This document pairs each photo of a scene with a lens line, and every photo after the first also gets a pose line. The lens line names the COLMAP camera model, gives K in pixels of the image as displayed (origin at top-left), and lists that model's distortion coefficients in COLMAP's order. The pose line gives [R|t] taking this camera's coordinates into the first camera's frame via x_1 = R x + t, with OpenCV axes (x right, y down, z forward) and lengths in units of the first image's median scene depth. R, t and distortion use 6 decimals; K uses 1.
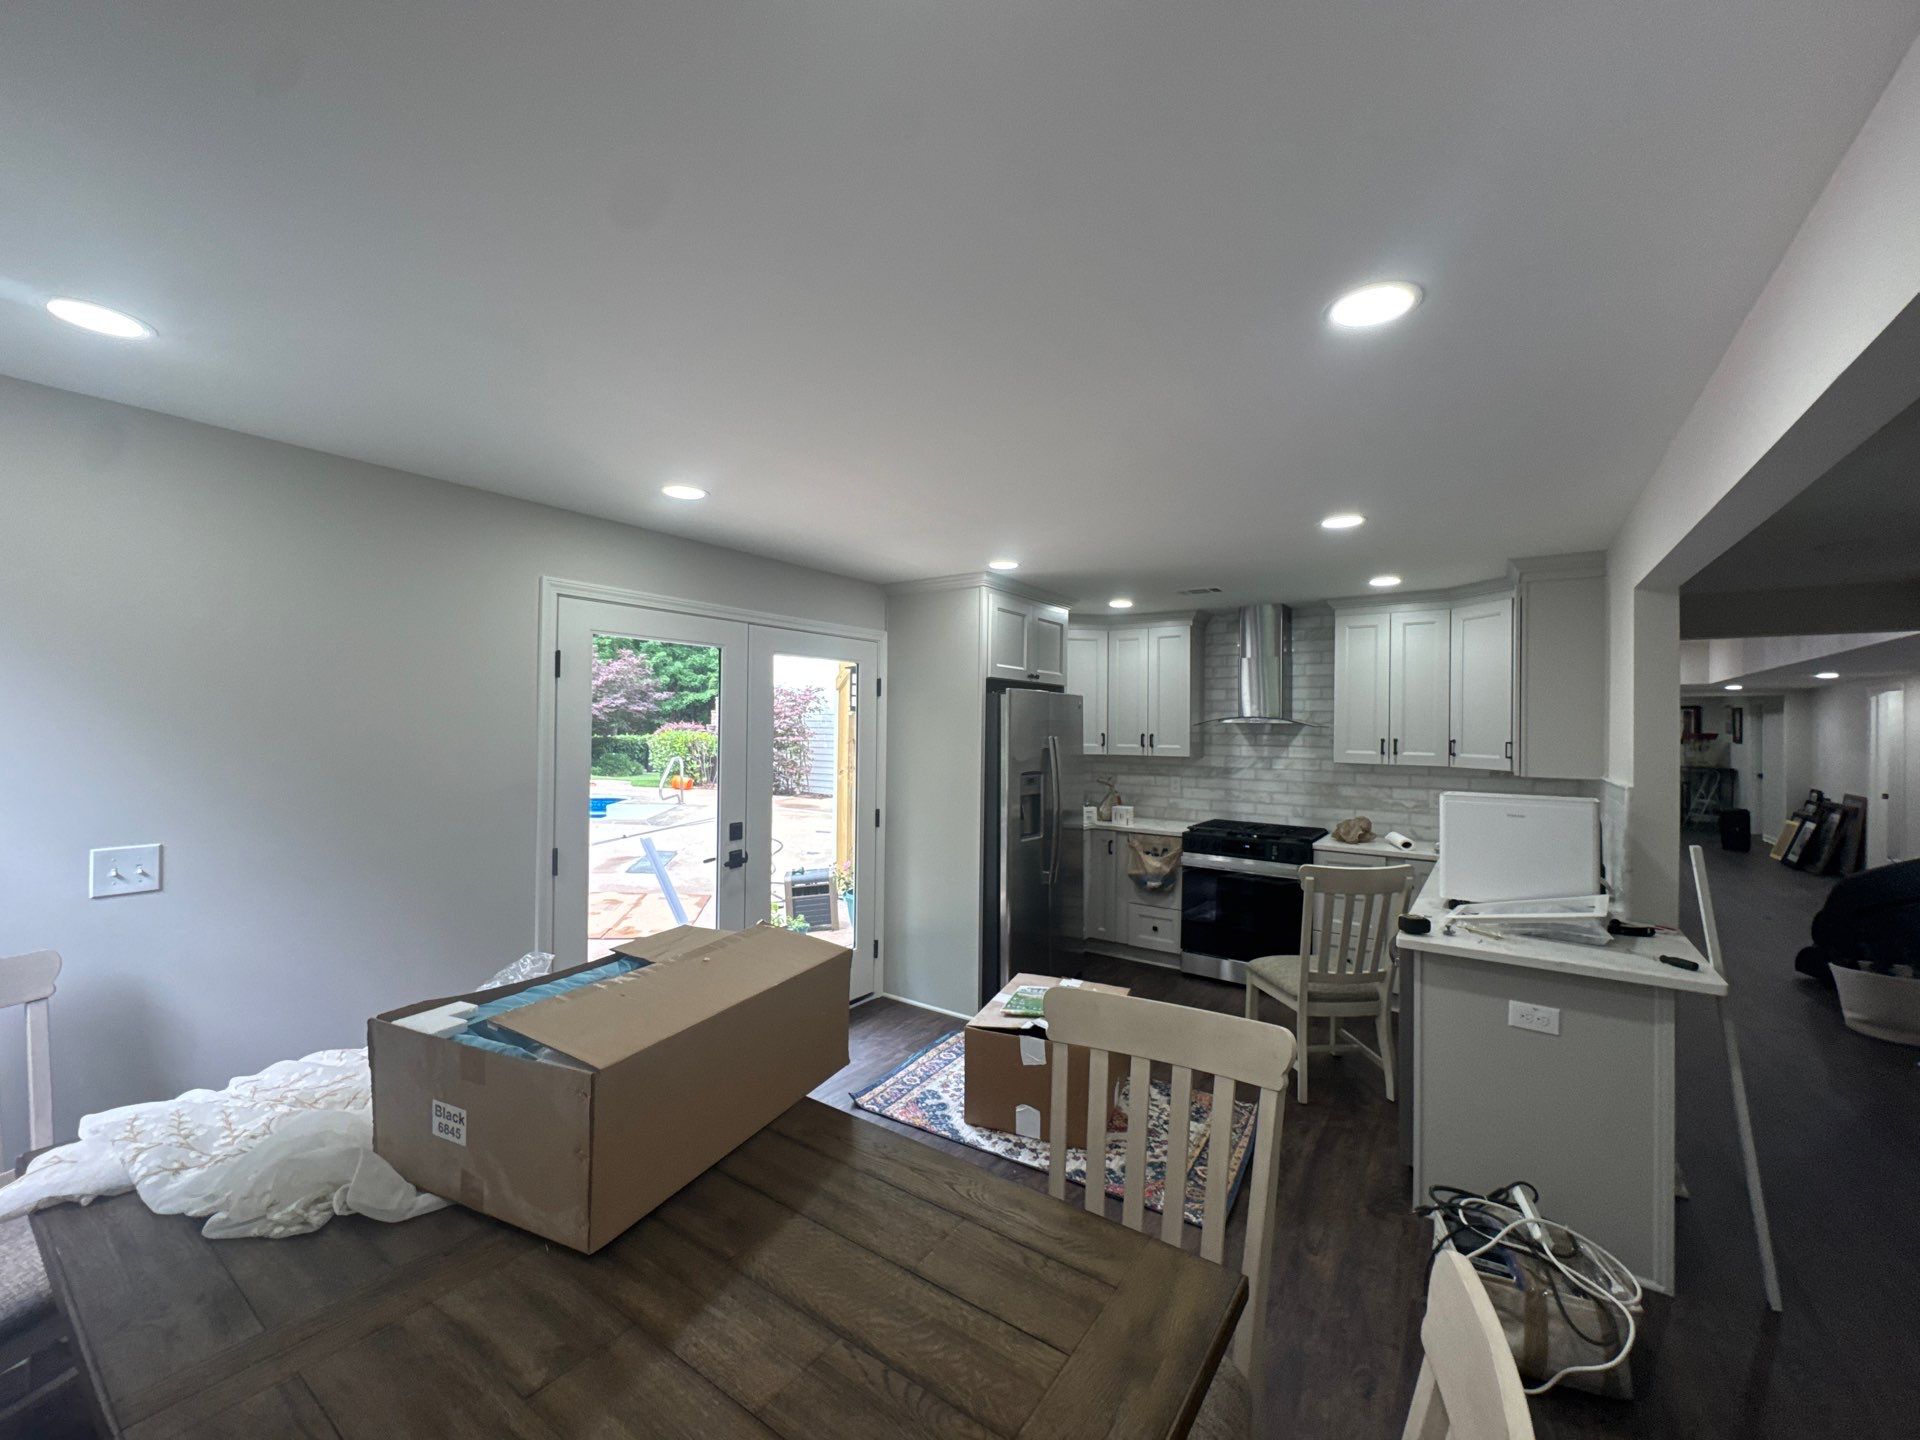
lens RADIAL K [[766.4, 0, 962.8], [0, 766.4, 724.4], [0, 0, 1]] dist [-0.002953, -0.000040]
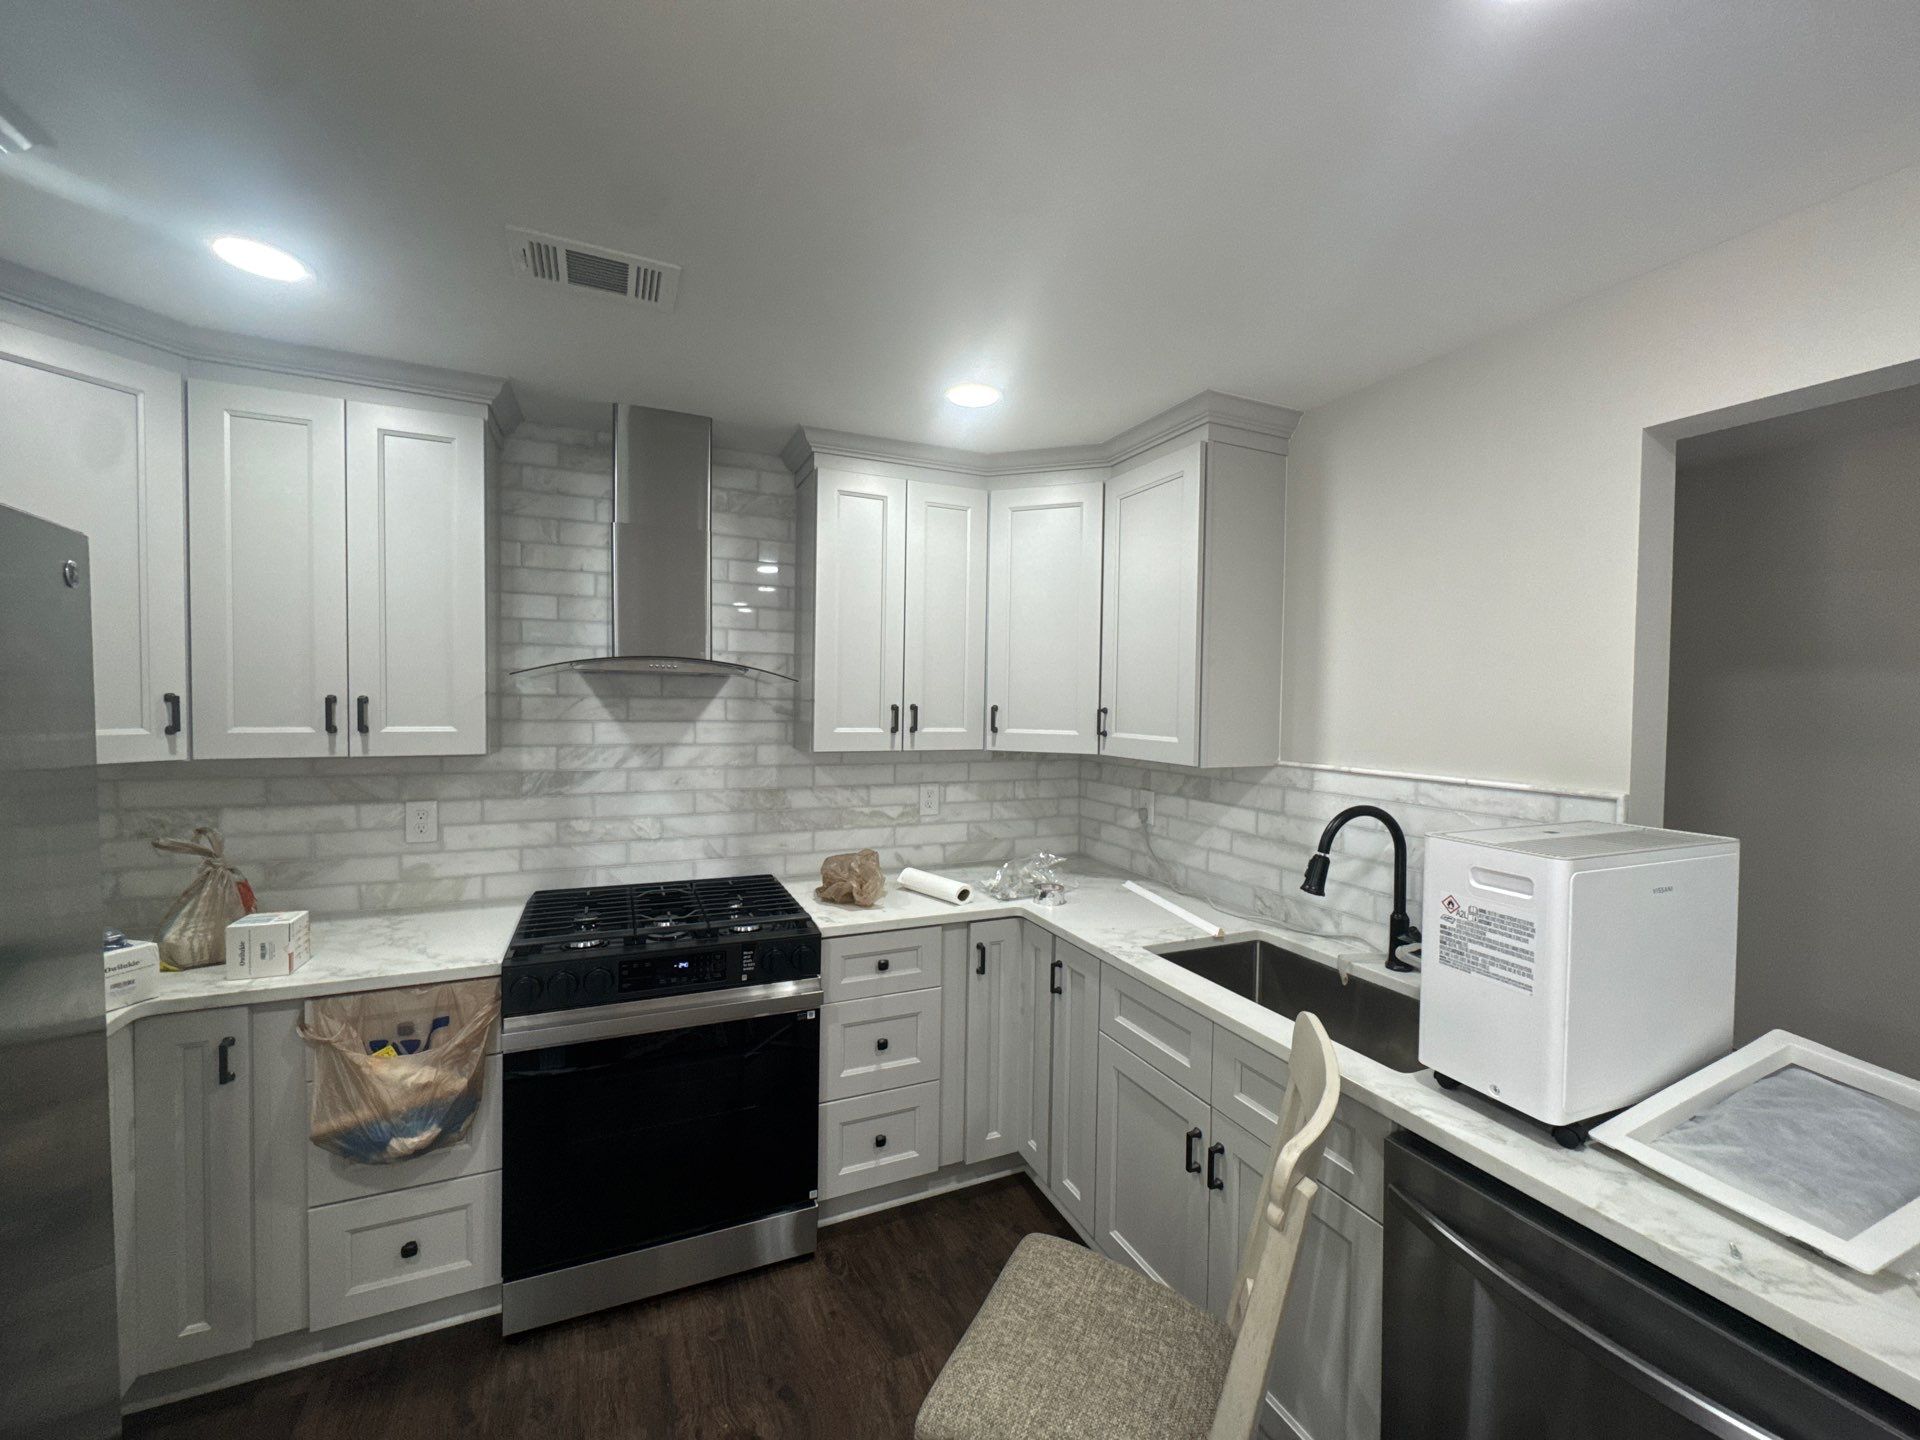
lens RADIAL K [[766.4, 0, 962.1], [0, 766.4, 720.4], [0, 0, 1]] dist [-0.002953, -0.000040]
pose [[0.511162, -0.028003, 0.859028, 0.083293], [-0.011730, 0.999149, 0.039550, 0.006367], [-0.859404, -0.030293, 0.510399, 0.589893]]
